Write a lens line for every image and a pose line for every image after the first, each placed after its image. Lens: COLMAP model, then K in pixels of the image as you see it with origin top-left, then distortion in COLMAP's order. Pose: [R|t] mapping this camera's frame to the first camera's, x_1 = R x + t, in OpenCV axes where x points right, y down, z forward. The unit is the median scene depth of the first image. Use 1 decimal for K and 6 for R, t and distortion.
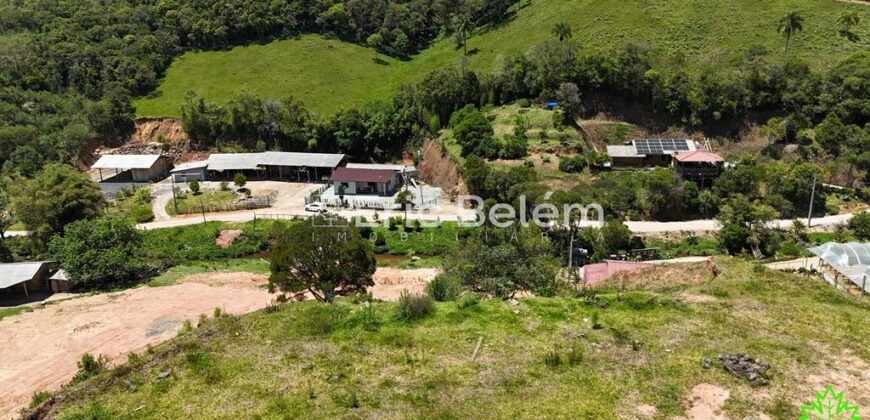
lens RADIAL K [[644.0, 0, 431.7], [0, 644.0, 211.0], [0, 0, 1]] dist [0.062453, -0.048718]
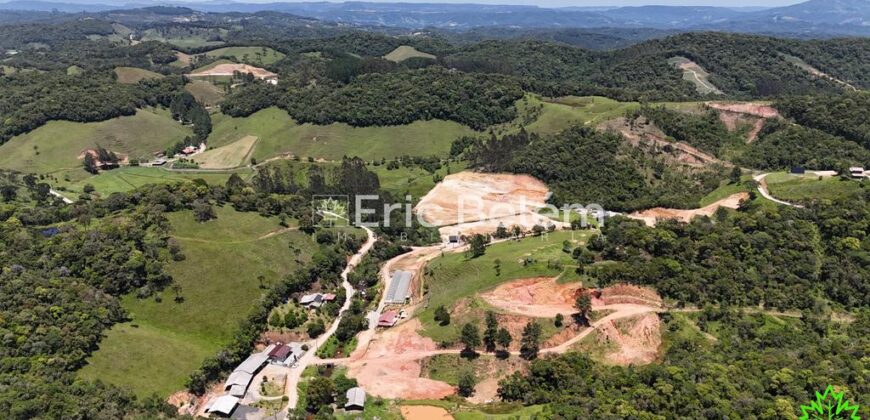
lens RADIAL K [[644.0, 0, 442.4], [0, 644.0, 208.6], [0, 0, 1]] dist [0.062453, -0.048718]
pose [[0.021323, -0.262050, 0.964819, -2.483956], [0.299824, 0.922297, 0.243874, -1.039613], [-0.953756, 0.284076, 0.098235, -0.095227]]
